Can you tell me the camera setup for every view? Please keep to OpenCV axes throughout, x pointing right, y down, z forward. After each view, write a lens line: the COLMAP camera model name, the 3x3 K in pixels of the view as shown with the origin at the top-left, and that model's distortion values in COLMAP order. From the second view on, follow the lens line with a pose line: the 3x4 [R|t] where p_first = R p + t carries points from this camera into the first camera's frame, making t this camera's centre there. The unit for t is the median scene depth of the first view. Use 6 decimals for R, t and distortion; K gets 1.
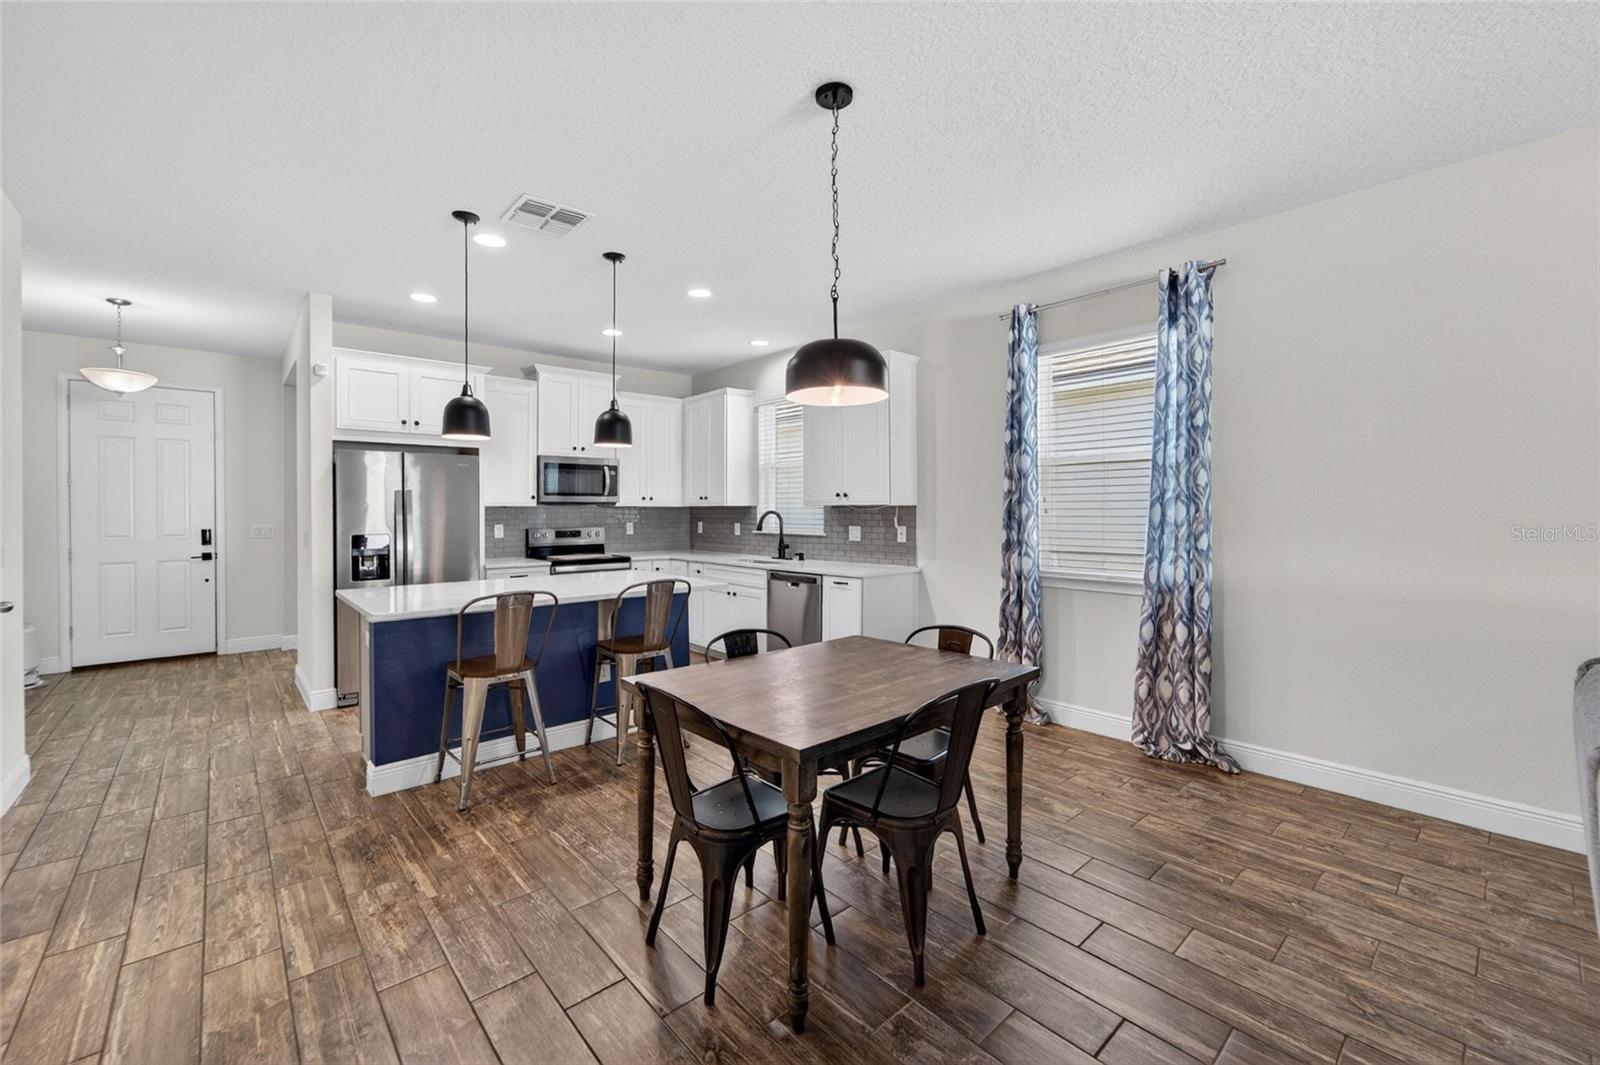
lens RADIAL K [[648.9, 0, 792.5], [0, 648.9, 516.7], [0, 0, 1]] dist [-0.009236, 0.001040]
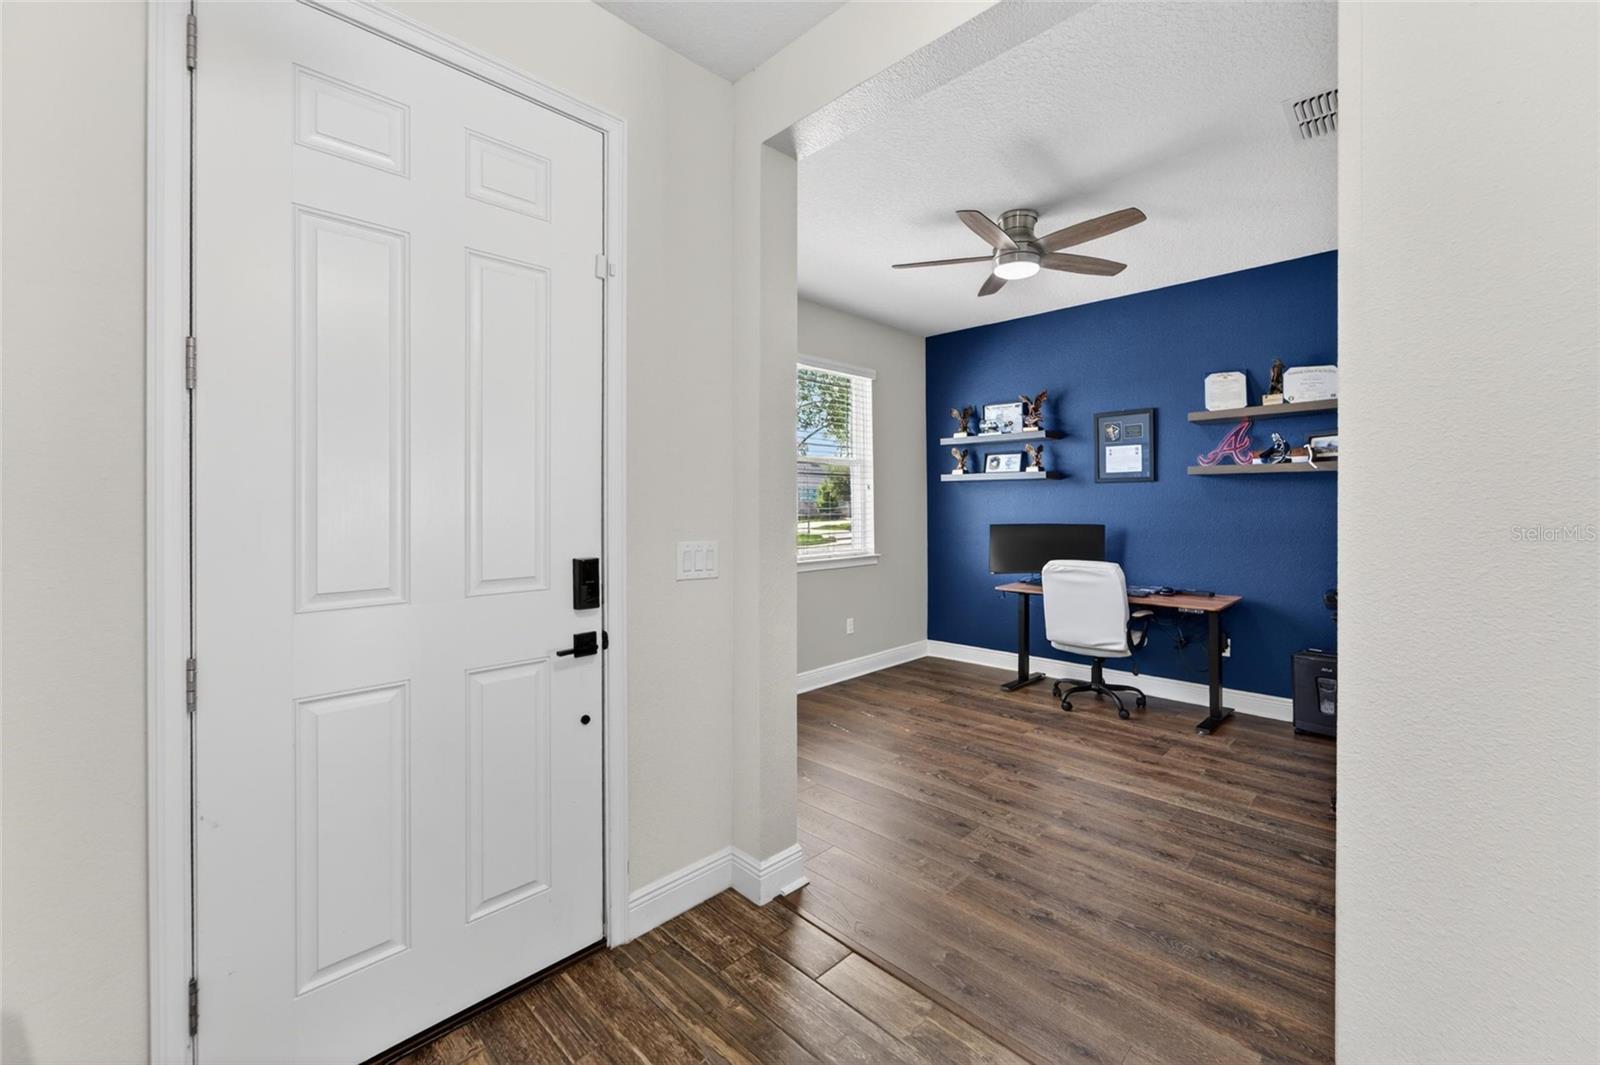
lens RADIAL K [[649.9, 0, 784.2], [0, 649.9, 511.3], [0, 0, 1]] dist [-0.002148, -0.000550]
pose [[0.998974, 0.000098, 0.045293, -0.894004], [0.000271, 0.999967, -0.008138, -0.001196], [-0.045292, 0.008142, 0.998941, 0.735238]]
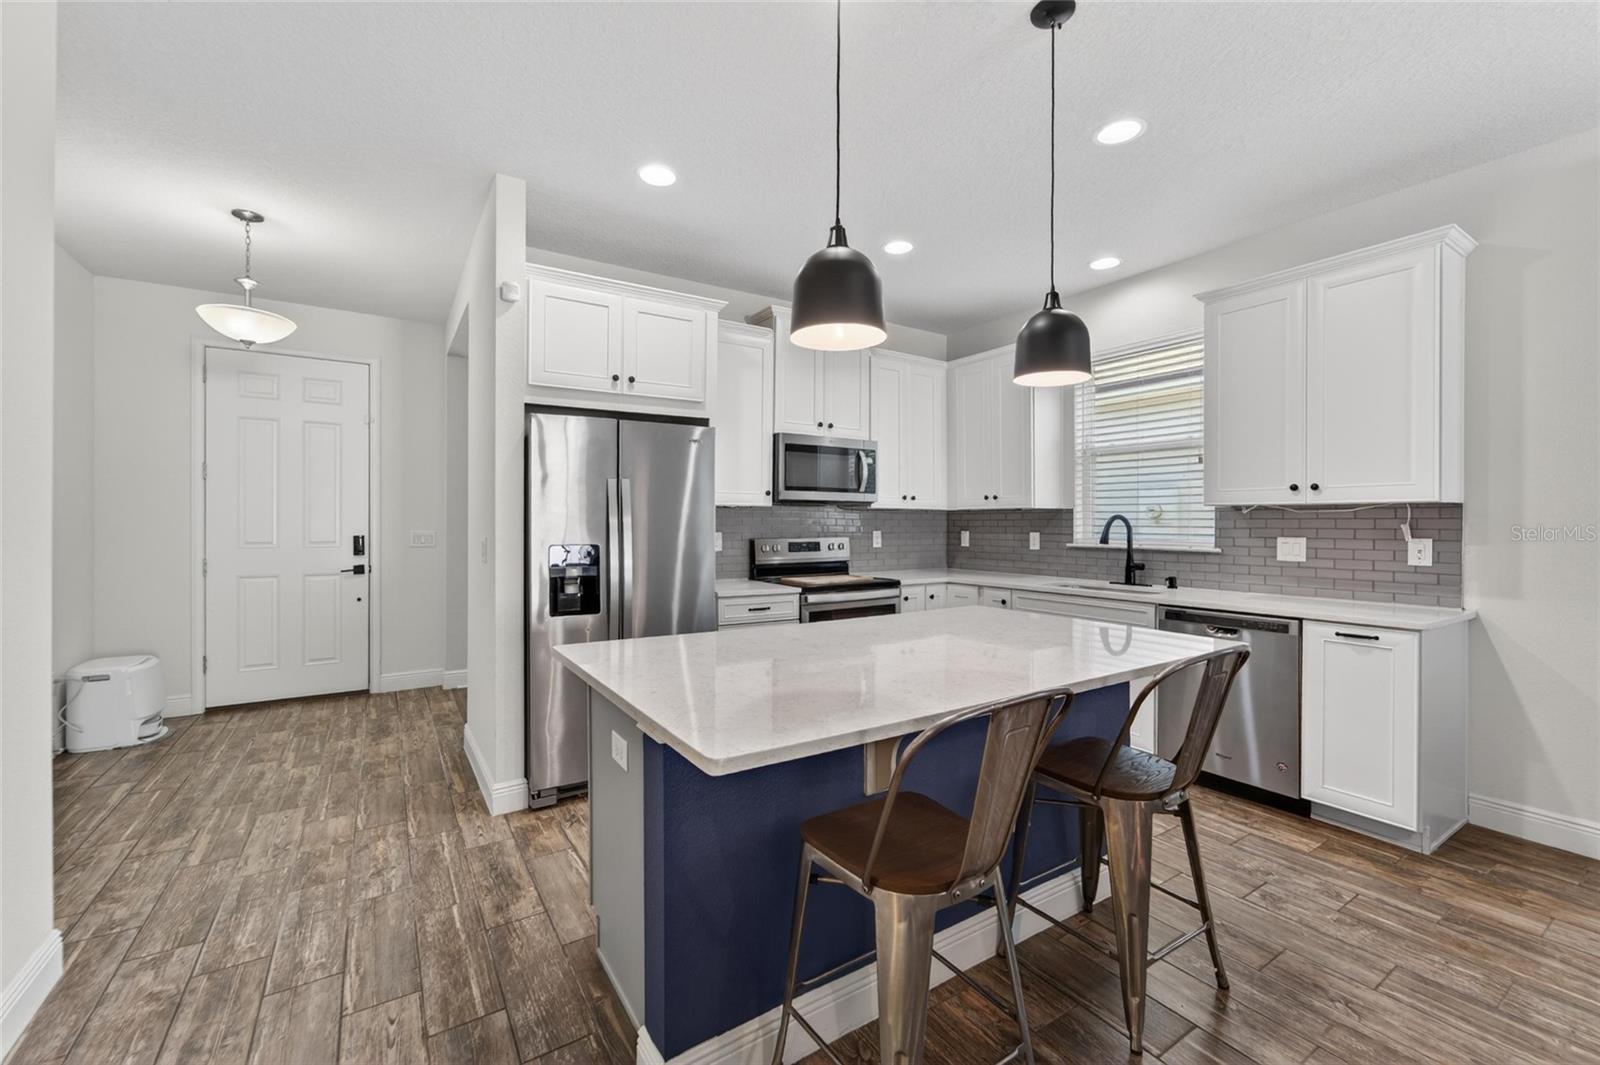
lens RADIAL K [[648.9, 0, 801.3], [0, 648.9, 525.0], [0, 0, 1]] dist [-0.009236, 0.001040]
pose [[0.988914, 0.004832, -0.148408, -0.277757], [-0.005647, 0.999971, -0.005069, 0.007929], [0.148379, 0.005851, 0.988913, 0.322760]]
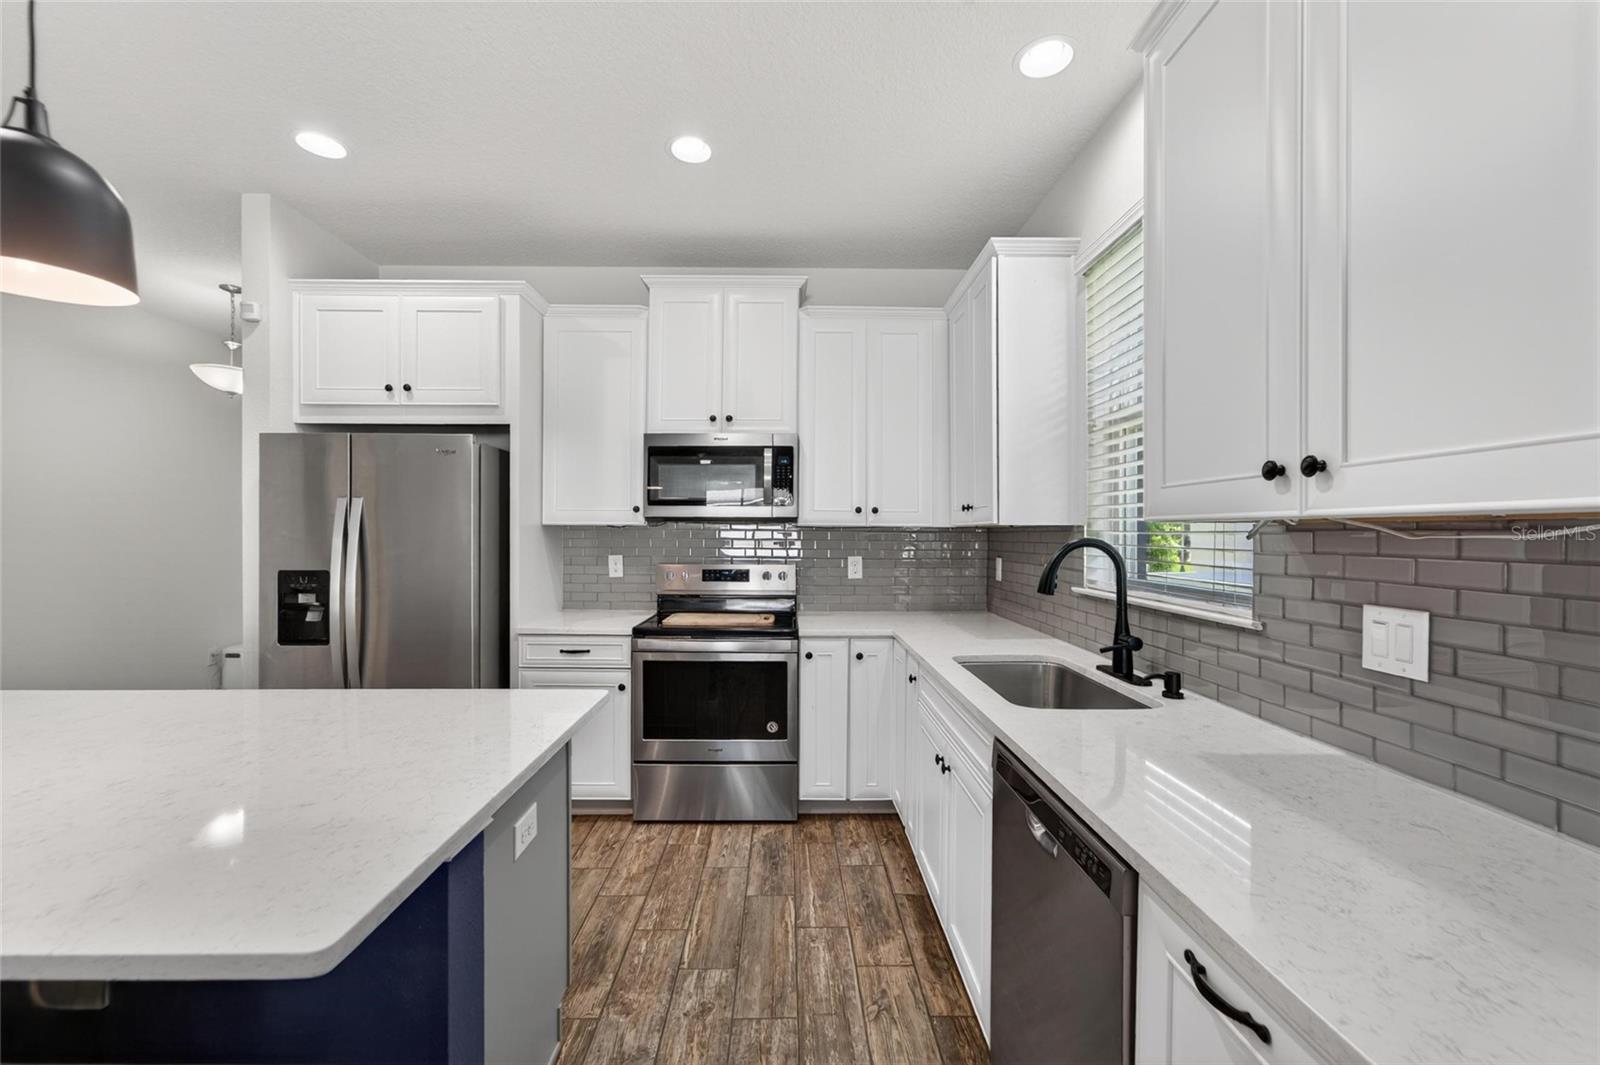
lens RADIAL K [[648.9, 0, 808.9], [0, 648.9, 515.8], [0, 0, 1]] dist [-0.009236, 0.001040]
pose [[0.764463, -0.009579, -0.644597, 0.085999], [-0.013343, 0.999440, -0.030676, -0.009085], [0.644530, 0.032052, 0.763907, 0.698664]]
